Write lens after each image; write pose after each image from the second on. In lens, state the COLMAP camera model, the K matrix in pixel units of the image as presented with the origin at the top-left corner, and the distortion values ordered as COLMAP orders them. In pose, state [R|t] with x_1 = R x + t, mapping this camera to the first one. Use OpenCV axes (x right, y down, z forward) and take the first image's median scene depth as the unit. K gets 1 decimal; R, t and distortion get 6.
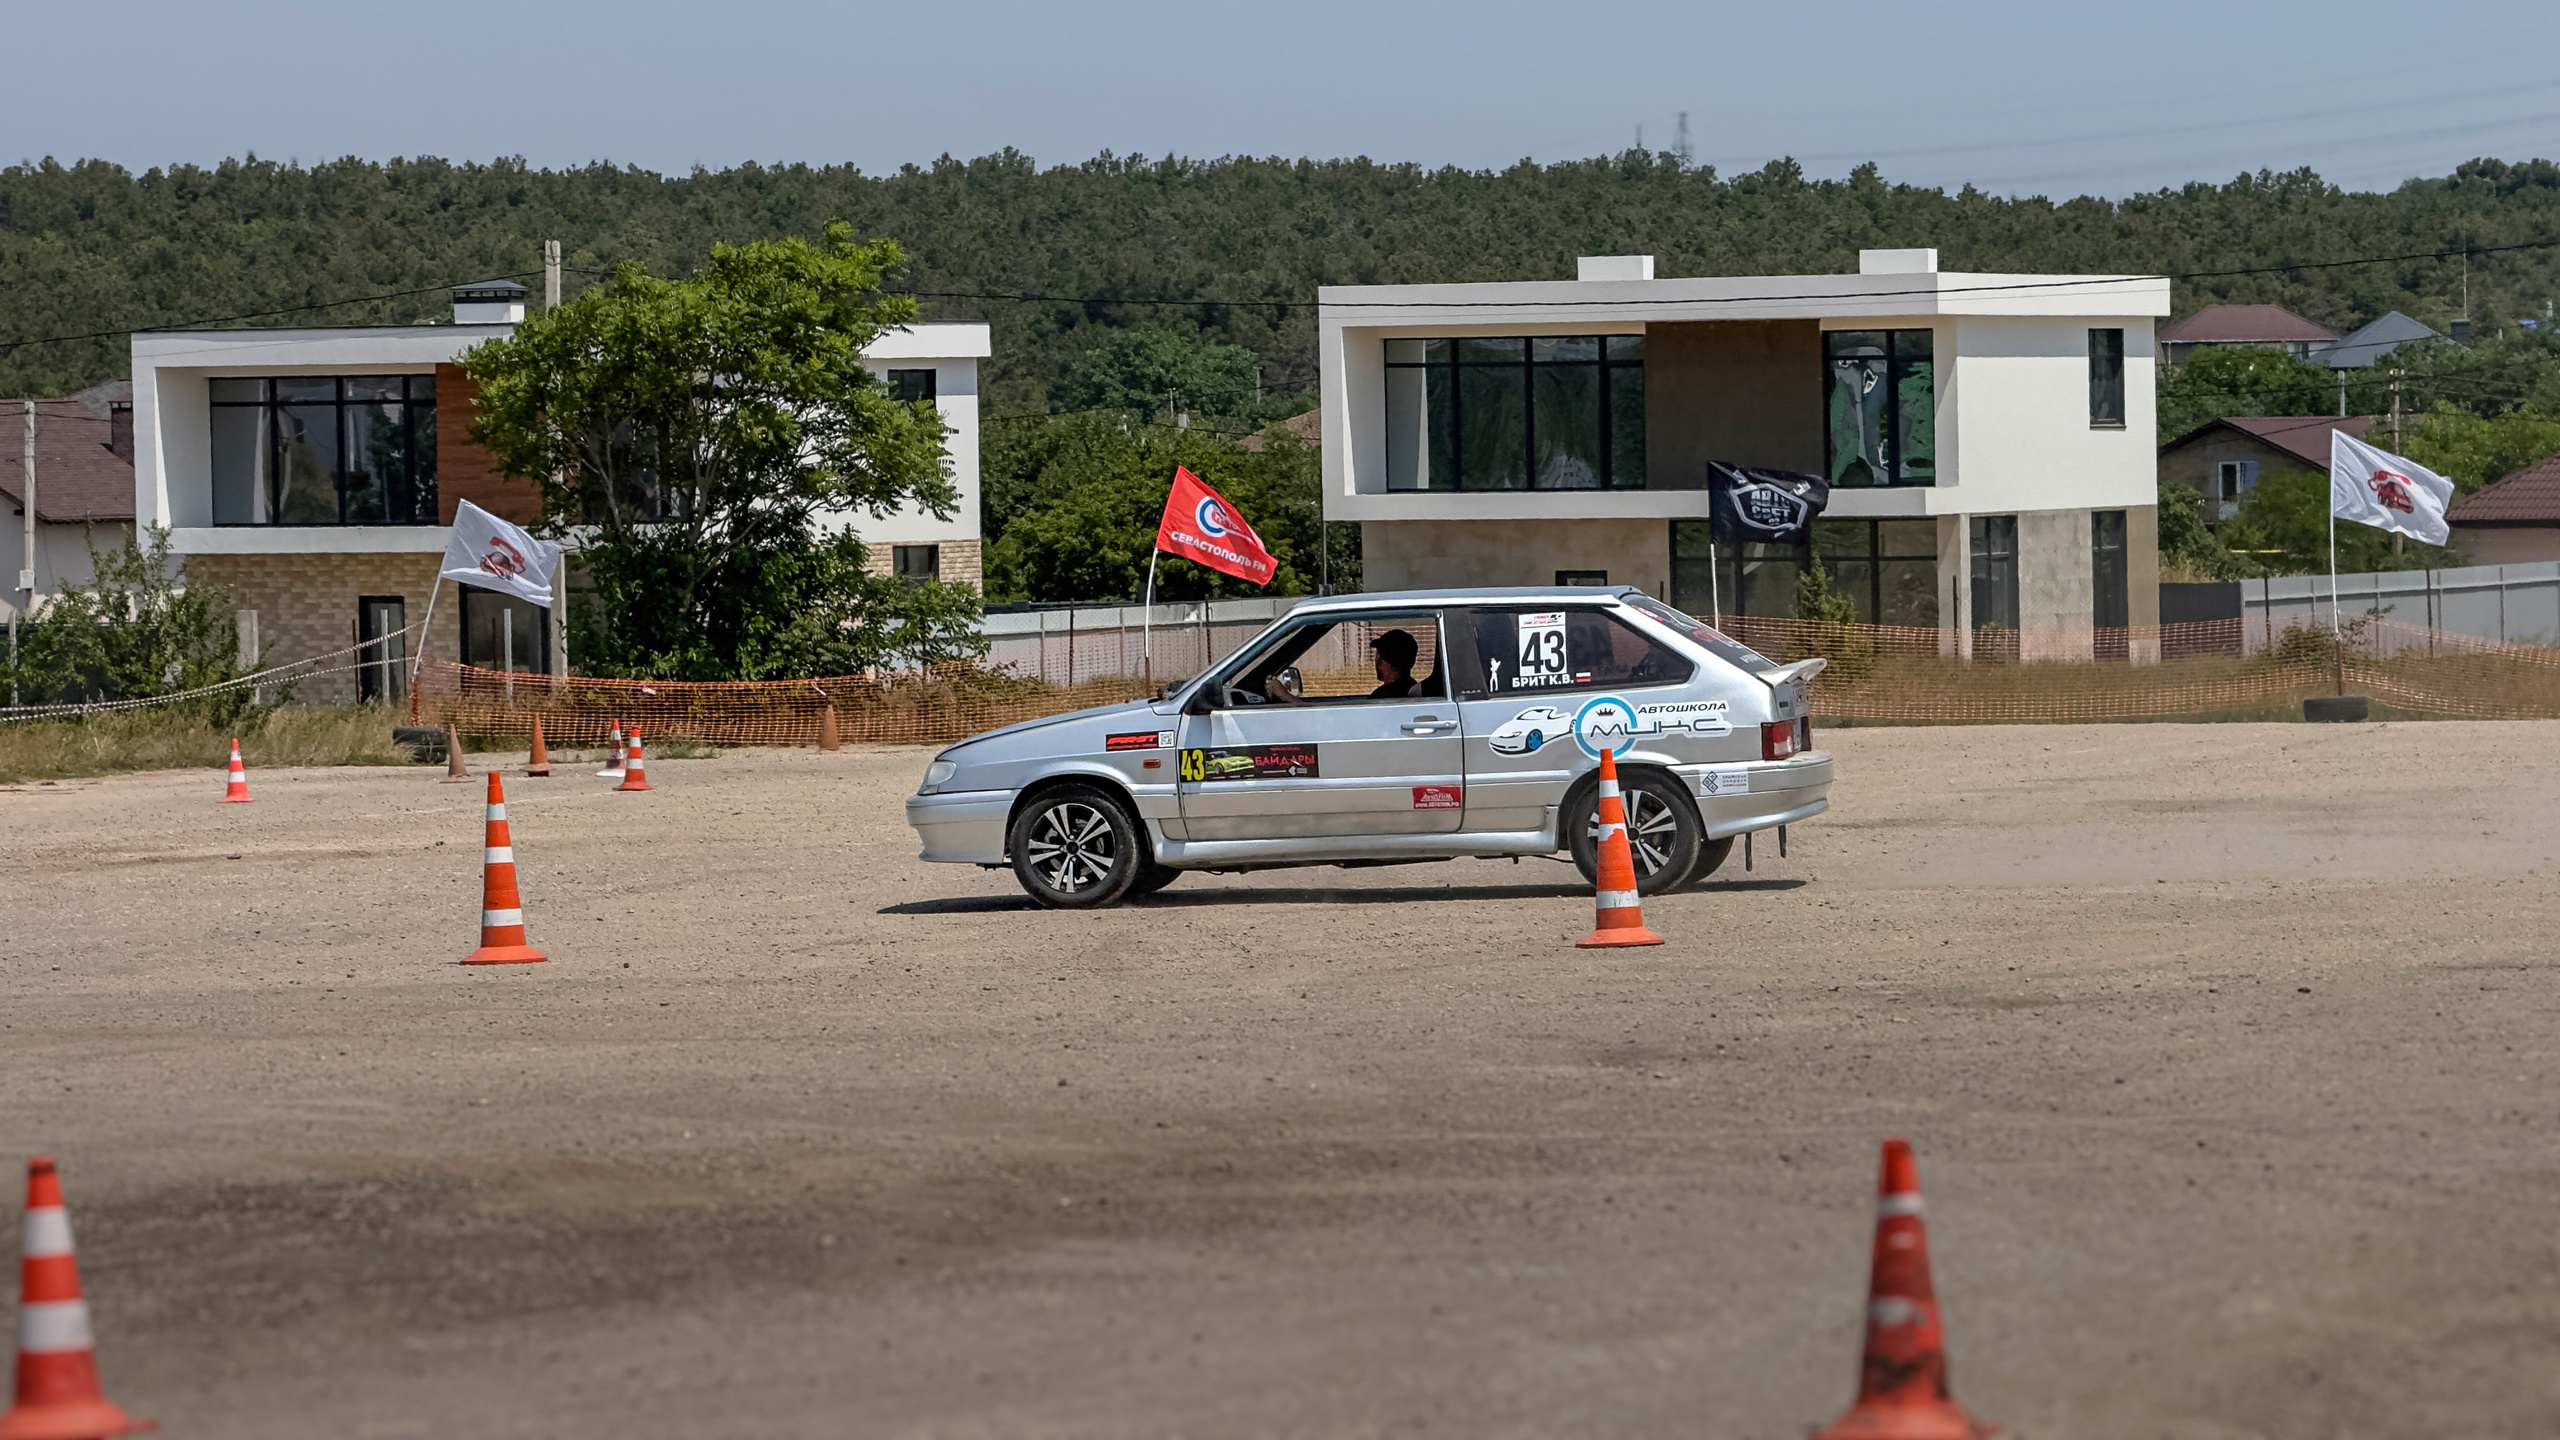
lens RADIAL K [[9807.3, 0, 1194.8], [0, 9807.3, 854.8], [0, 0, 1]] dist [0.308181, 0.000000]
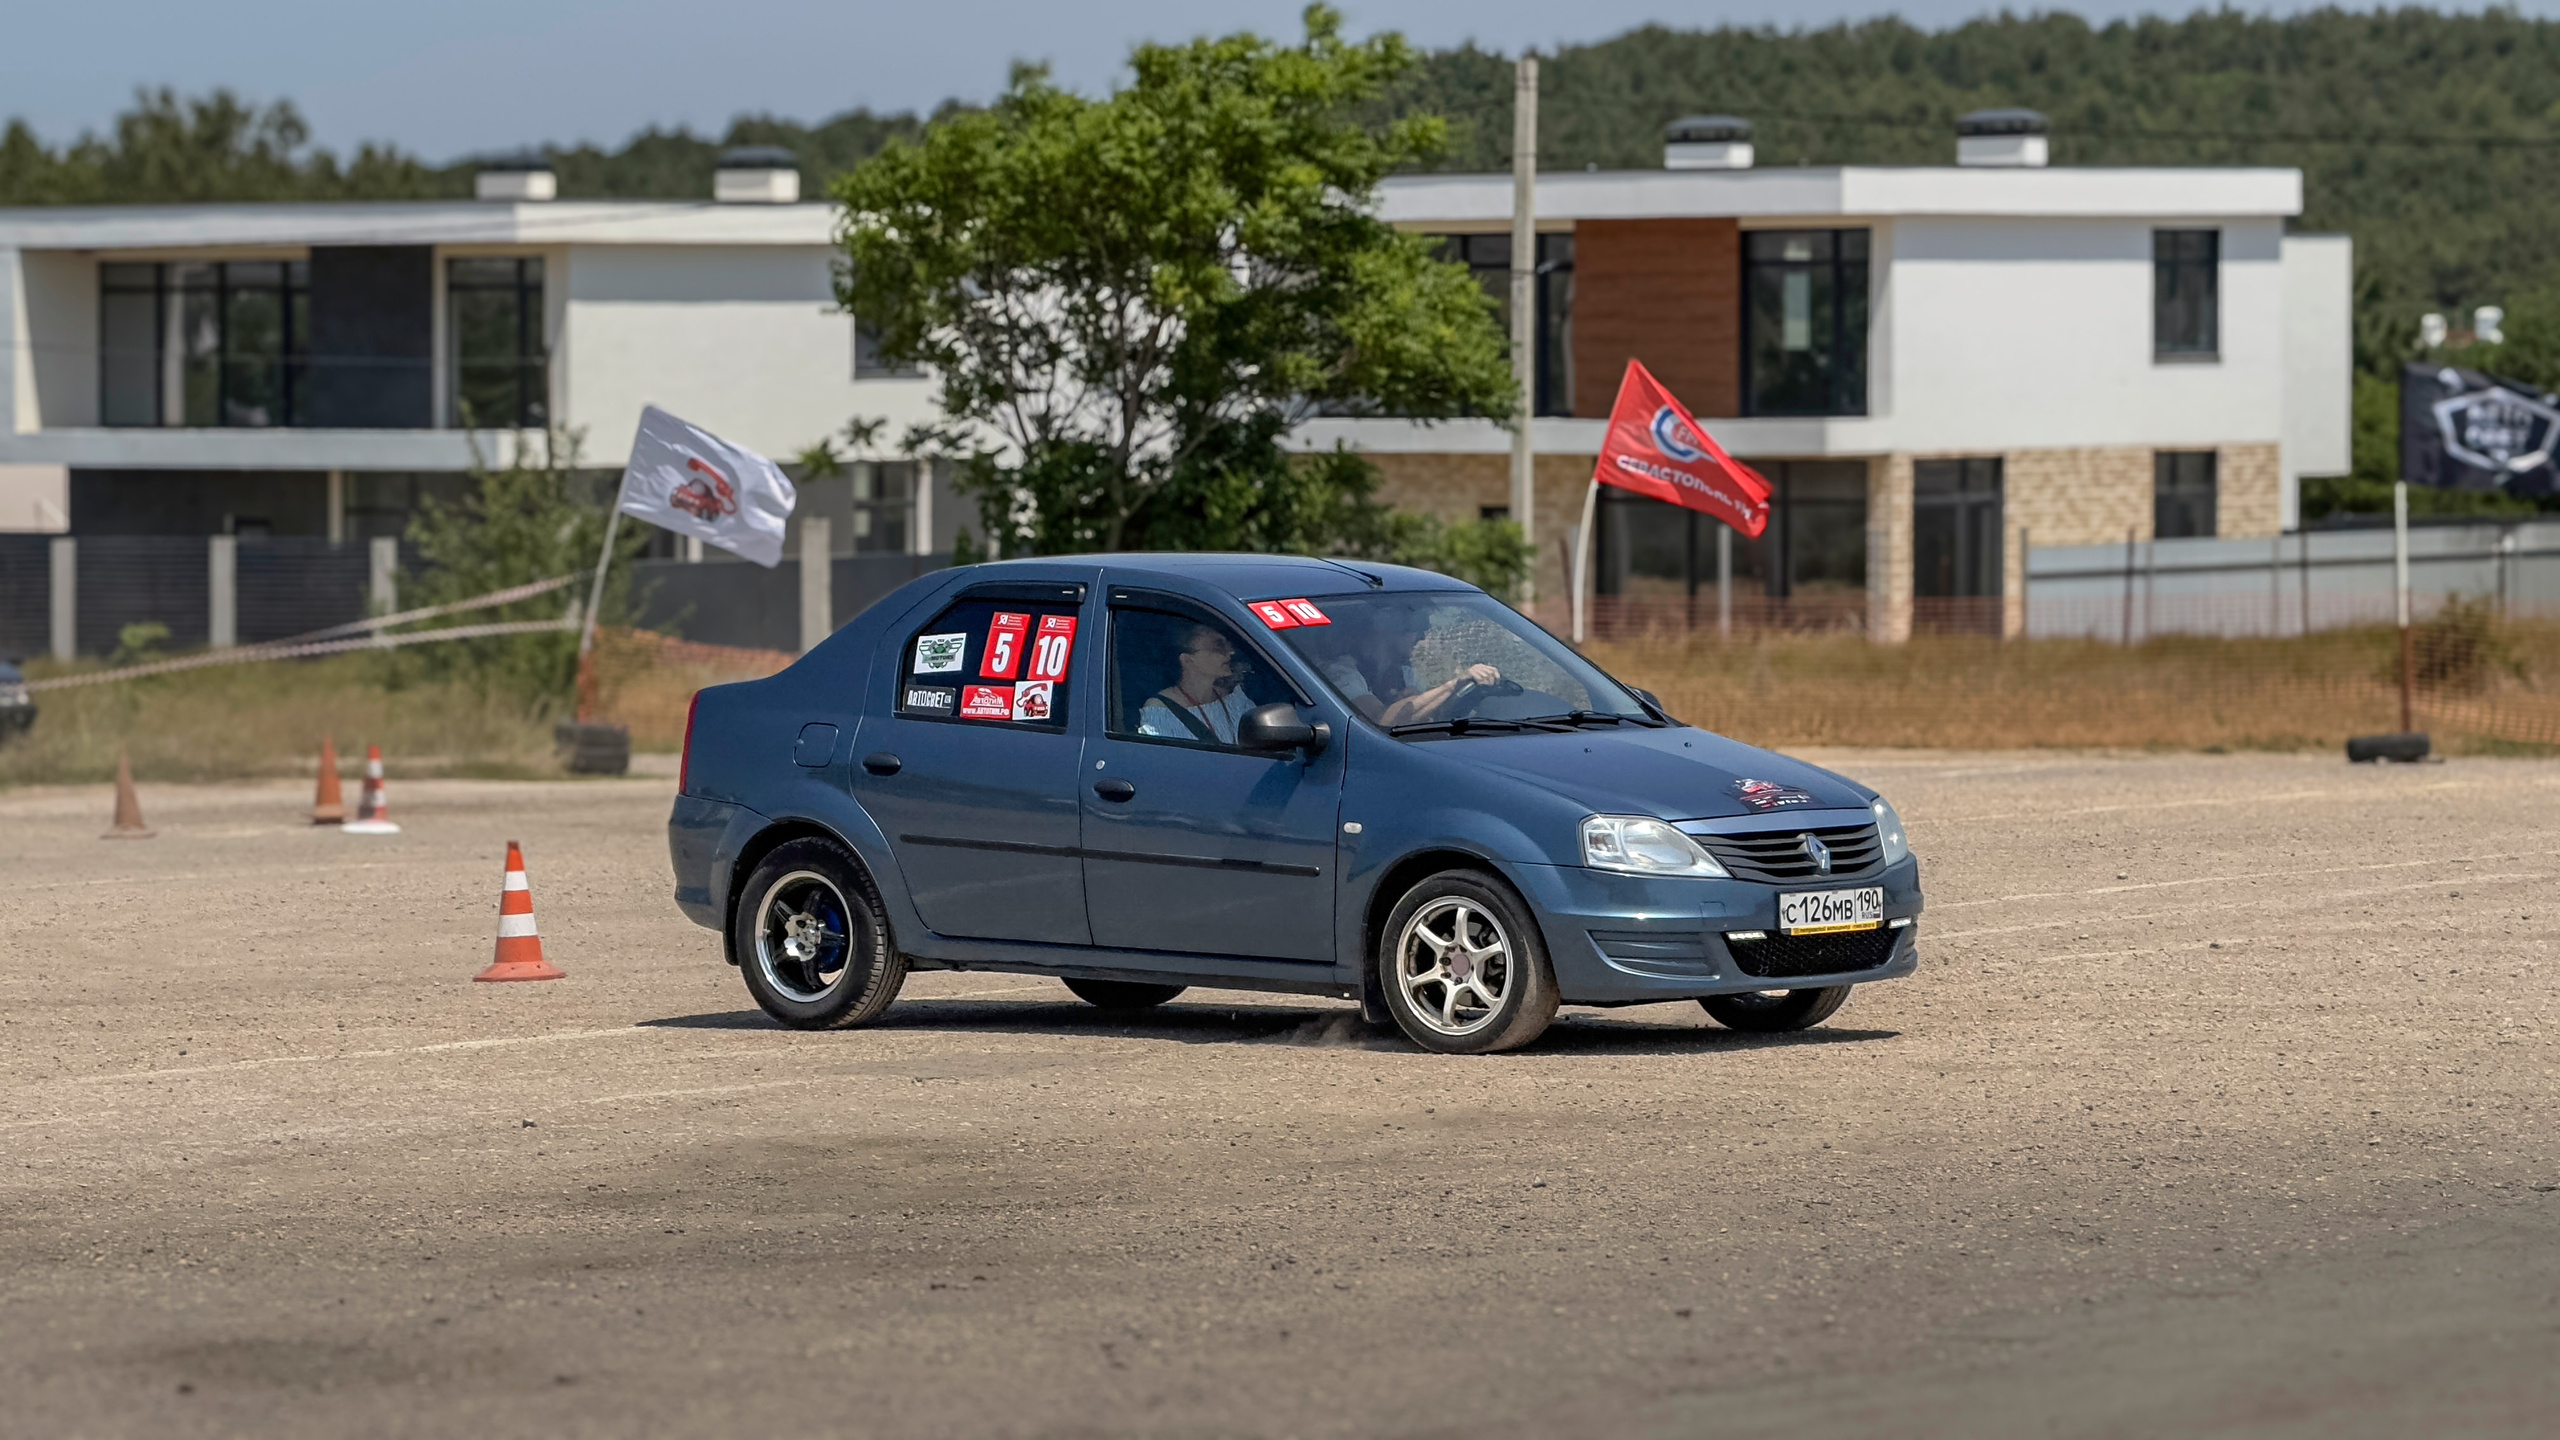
lens RADIAL K [[10203.9, 0, 1267.9], [0, 10203.9, 719.3], [0, 0, 1]] dist [0.332765, 0.000000]
pose [[0.979213, 0.016738, -0.202143, 0.065724], [-0.017147, 0.999853, -0.000270, -0.007876], [0.202109, 0.003731, 0.979356, 0.167559]]
